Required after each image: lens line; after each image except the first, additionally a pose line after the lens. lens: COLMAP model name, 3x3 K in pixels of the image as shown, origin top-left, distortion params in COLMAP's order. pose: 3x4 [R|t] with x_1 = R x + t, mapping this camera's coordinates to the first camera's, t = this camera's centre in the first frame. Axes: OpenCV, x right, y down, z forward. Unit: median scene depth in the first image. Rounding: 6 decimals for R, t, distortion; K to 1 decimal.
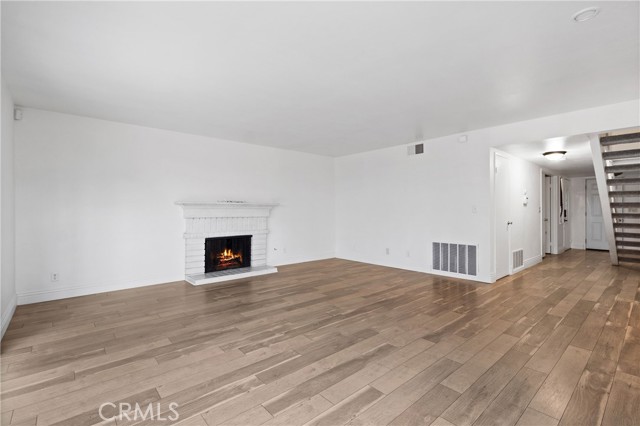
lens RADIAL K [[298.5, 0, 325.5], [0, 298.5, 209.1], [0, 0, 1]] dist [0.001480, 0.001053]
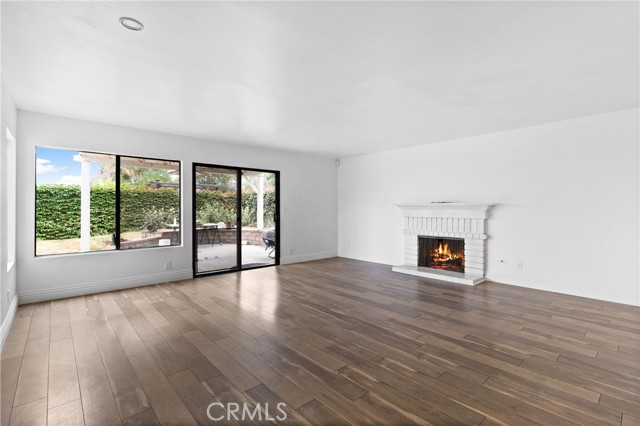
lens RADIAL K [[298.5, 0, 325.5], [0, 298.5, 209.1], [0, 0, 1]] dist [0.001480, 0.001053]
pose [[0.007069, -0.000004, -0.999975, 1.069930], [0.001636, 0.999999, 0.000007, -0.004895], [0.999974, -0.001636, 0.007069, 0.932378]]
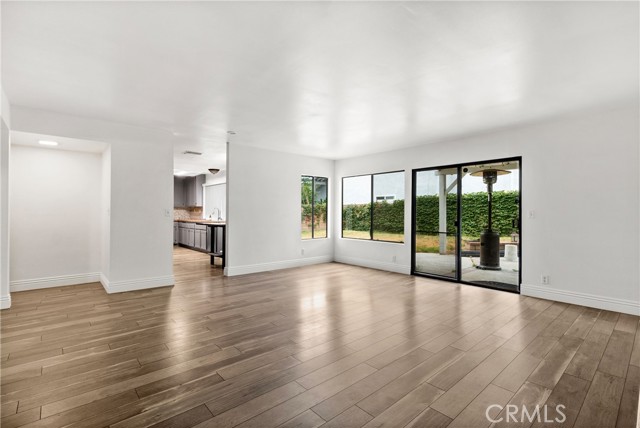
lens RADIAL K [[297.4, 0, 320.0], [0, 297.4, 214.0], [0, 0, 1]] dist [0.000017, -0.000121]
pose [[-0.999906, 0.000803, 0.013657, 0.057981], [0.000832, 0.999997, 0.002083, 0.000161], [-0.013655, 0.002094, -0.999905, 1.923134]]
